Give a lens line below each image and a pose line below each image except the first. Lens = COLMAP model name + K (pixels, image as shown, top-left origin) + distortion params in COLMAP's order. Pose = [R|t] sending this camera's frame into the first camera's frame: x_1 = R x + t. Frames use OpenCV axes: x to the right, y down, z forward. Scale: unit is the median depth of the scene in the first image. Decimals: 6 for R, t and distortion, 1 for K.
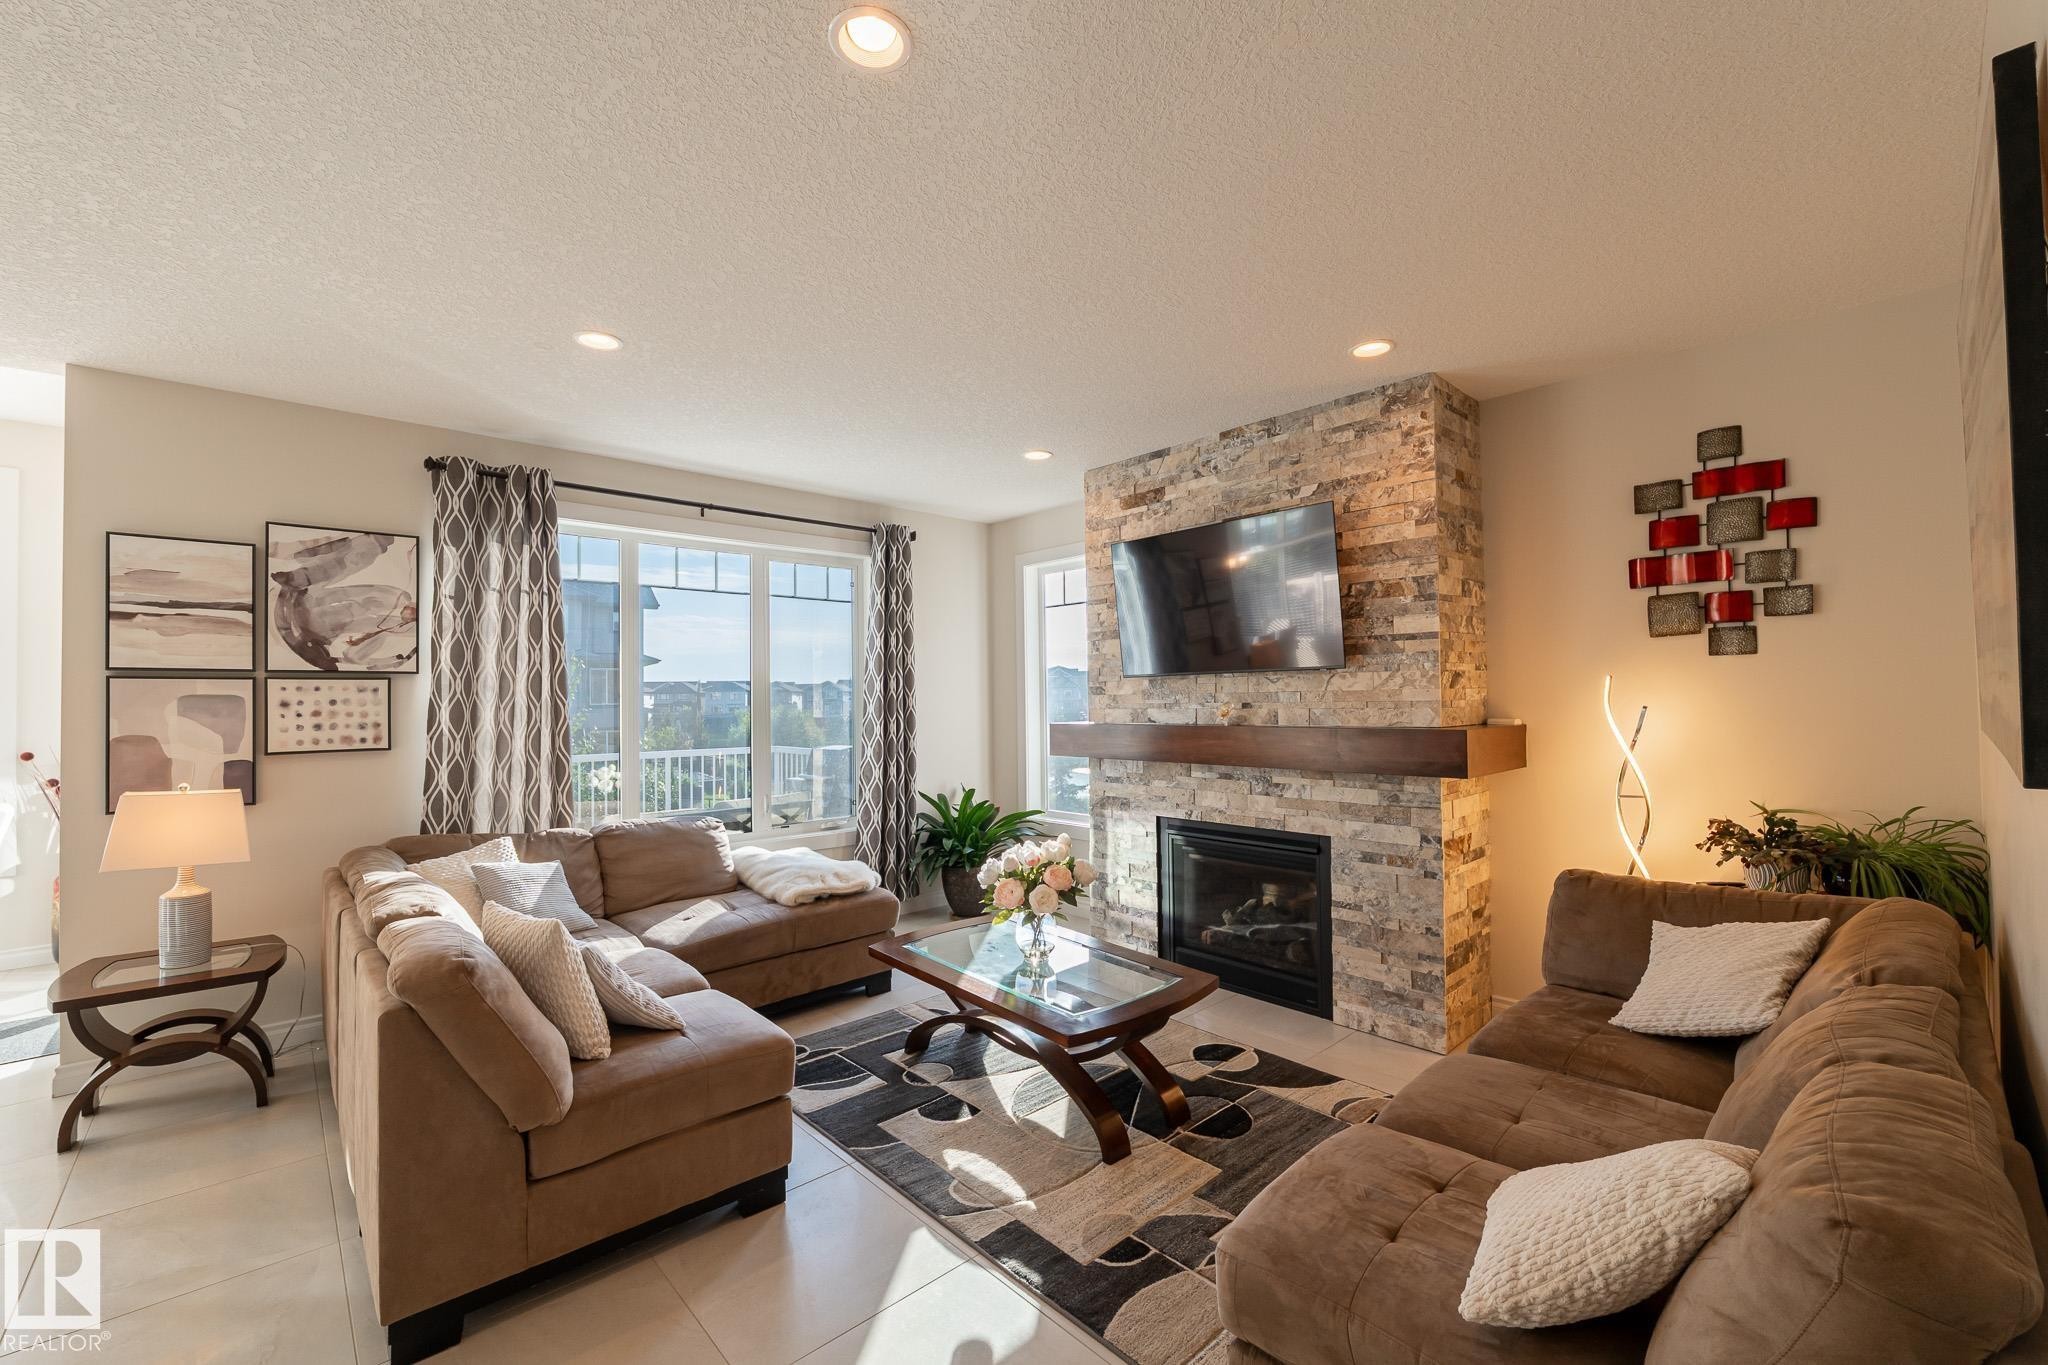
lens RADIAL K [[831.7, 0, 1034.8], [0, 831.7, 686.6], [0, 0, 1]] dist [-0.012673, 0.000799]
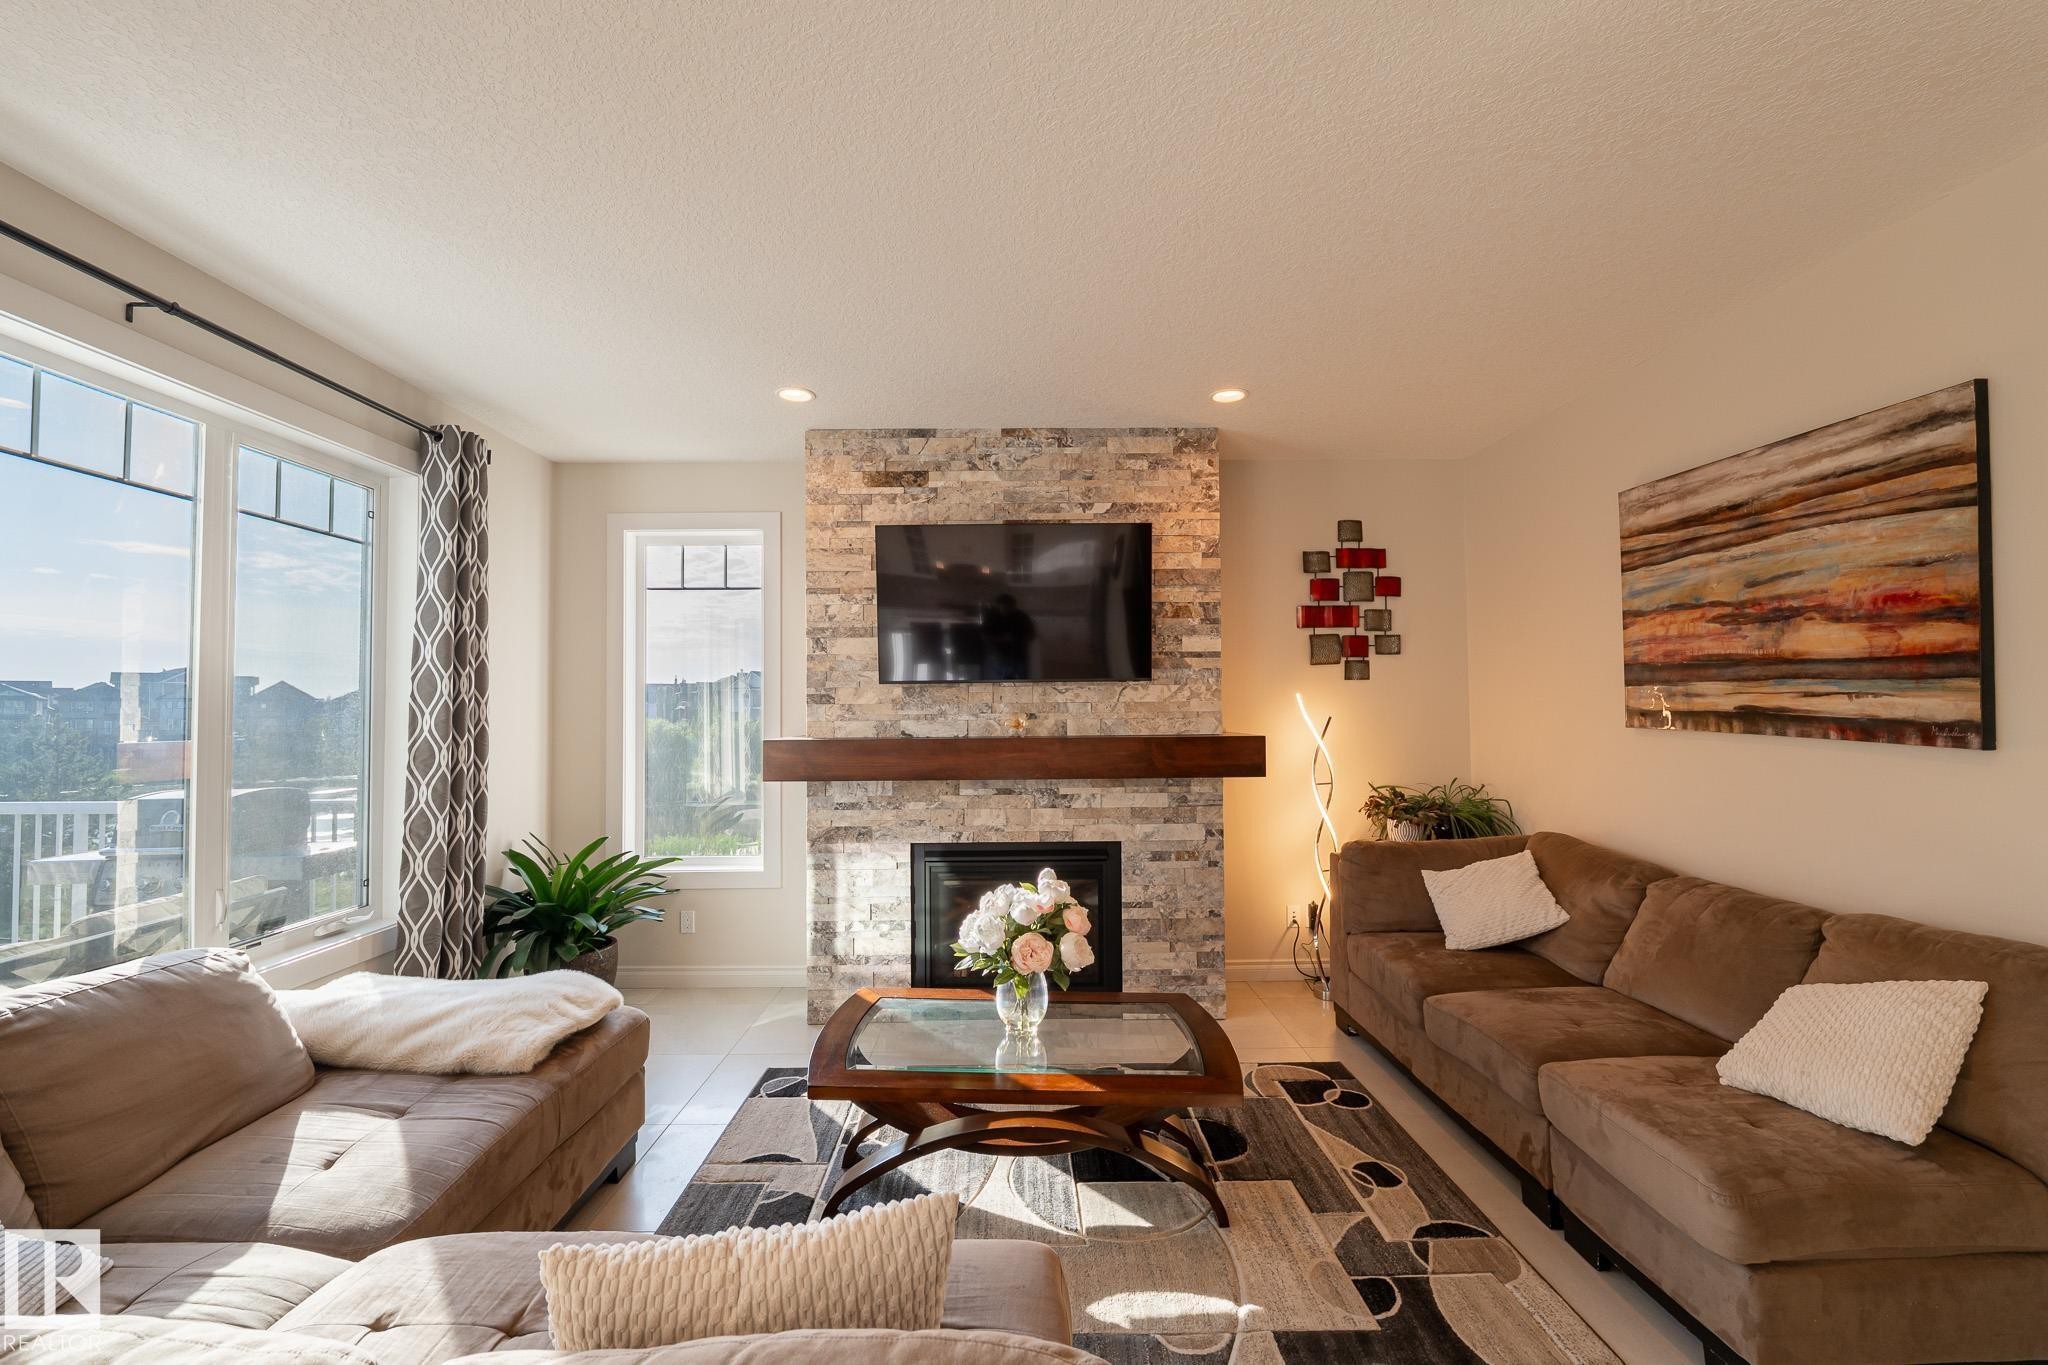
lens RADIAL K [[831.7, 0, 1020.4], [0, 831.7, 686.9], [0, 0, 1]] dist [-0.012673, 0.000799]
pose [[0.671893, 0.027305, 0.740144, -0.486102], [-0.012279, 0.999594, -0.025730, 0.014225], [-0.740546, 0.008200, 0.671955, 0.372116]]
